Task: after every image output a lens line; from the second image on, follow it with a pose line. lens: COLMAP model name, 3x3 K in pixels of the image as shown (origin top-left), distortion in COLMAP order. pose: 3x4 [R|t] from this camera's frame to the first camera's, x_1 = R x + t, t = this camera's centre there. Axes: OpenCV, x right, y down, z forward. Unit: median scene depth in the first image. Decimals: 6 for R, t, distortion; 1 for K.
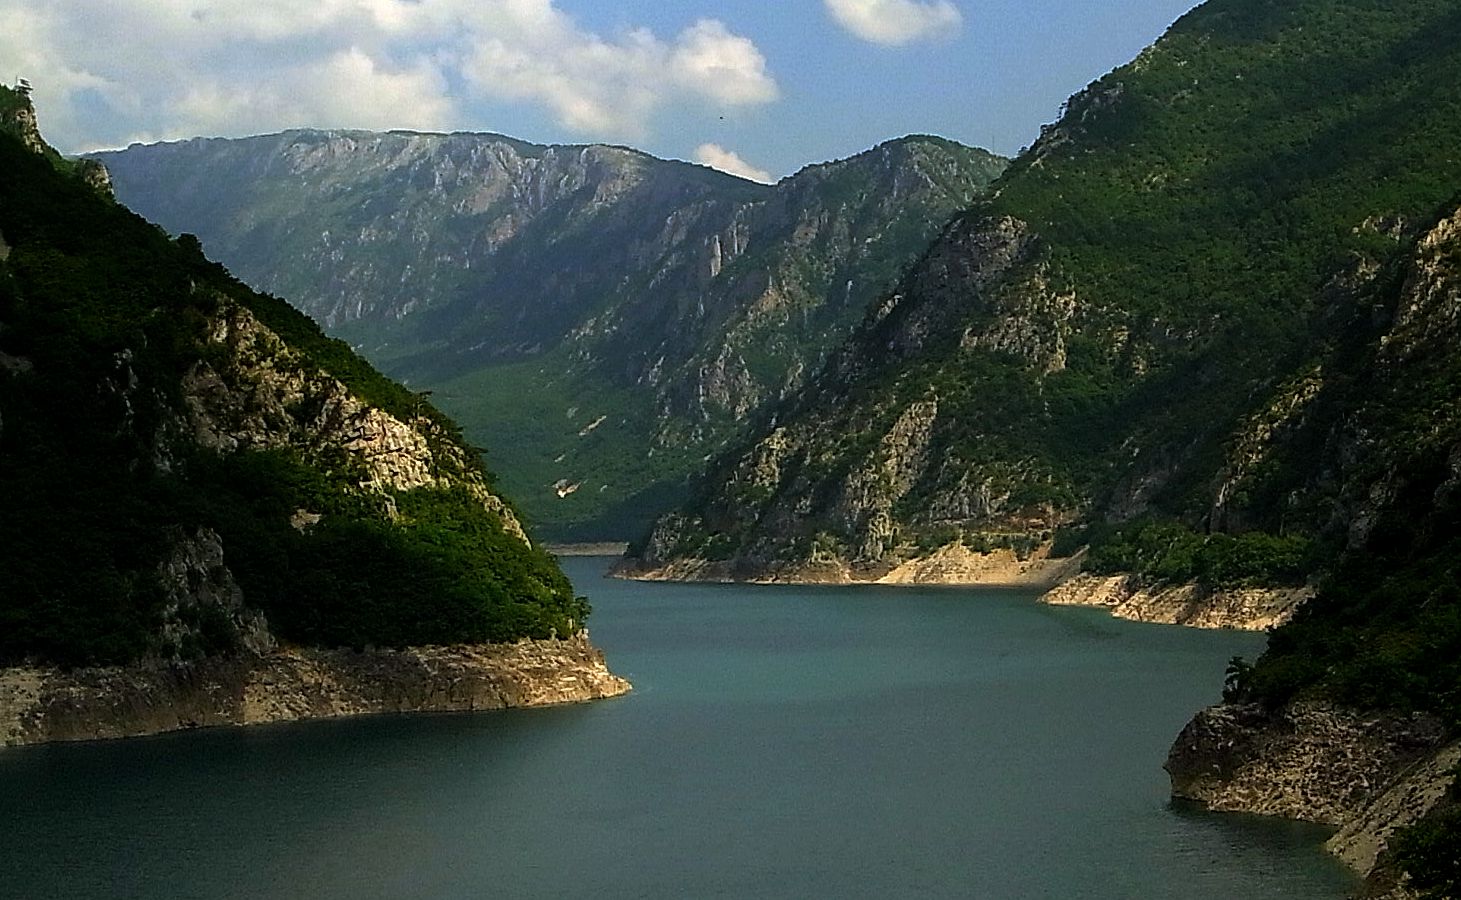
lens RADIAL K [[2539.4, 0, 731.1], [0, 2539.4, 448.8], [0, 0, 1]] dist [0.044936, 0.000000]
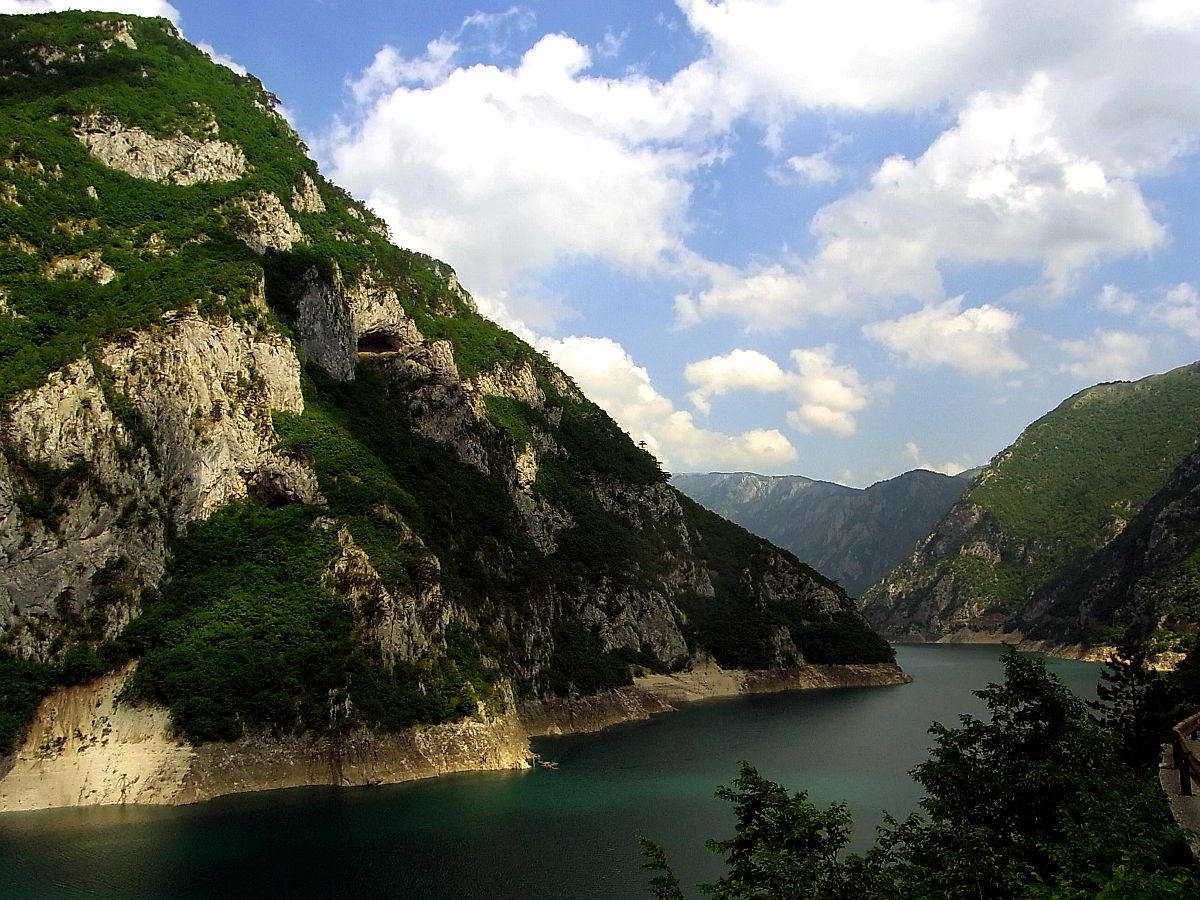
lens RADIAL K [[998.4, 0, 599.1], [0, 998.4, 455.5], [0, 0, 1]] dist [-0.011917, 0.008051]
pose [[0.979611, -0.029437, -0.198736, -0.158206], [0.003393, 0.991491, -0.130135, -0.015968], [0.200875, 0.126807, 0.971375, -0.246541]]
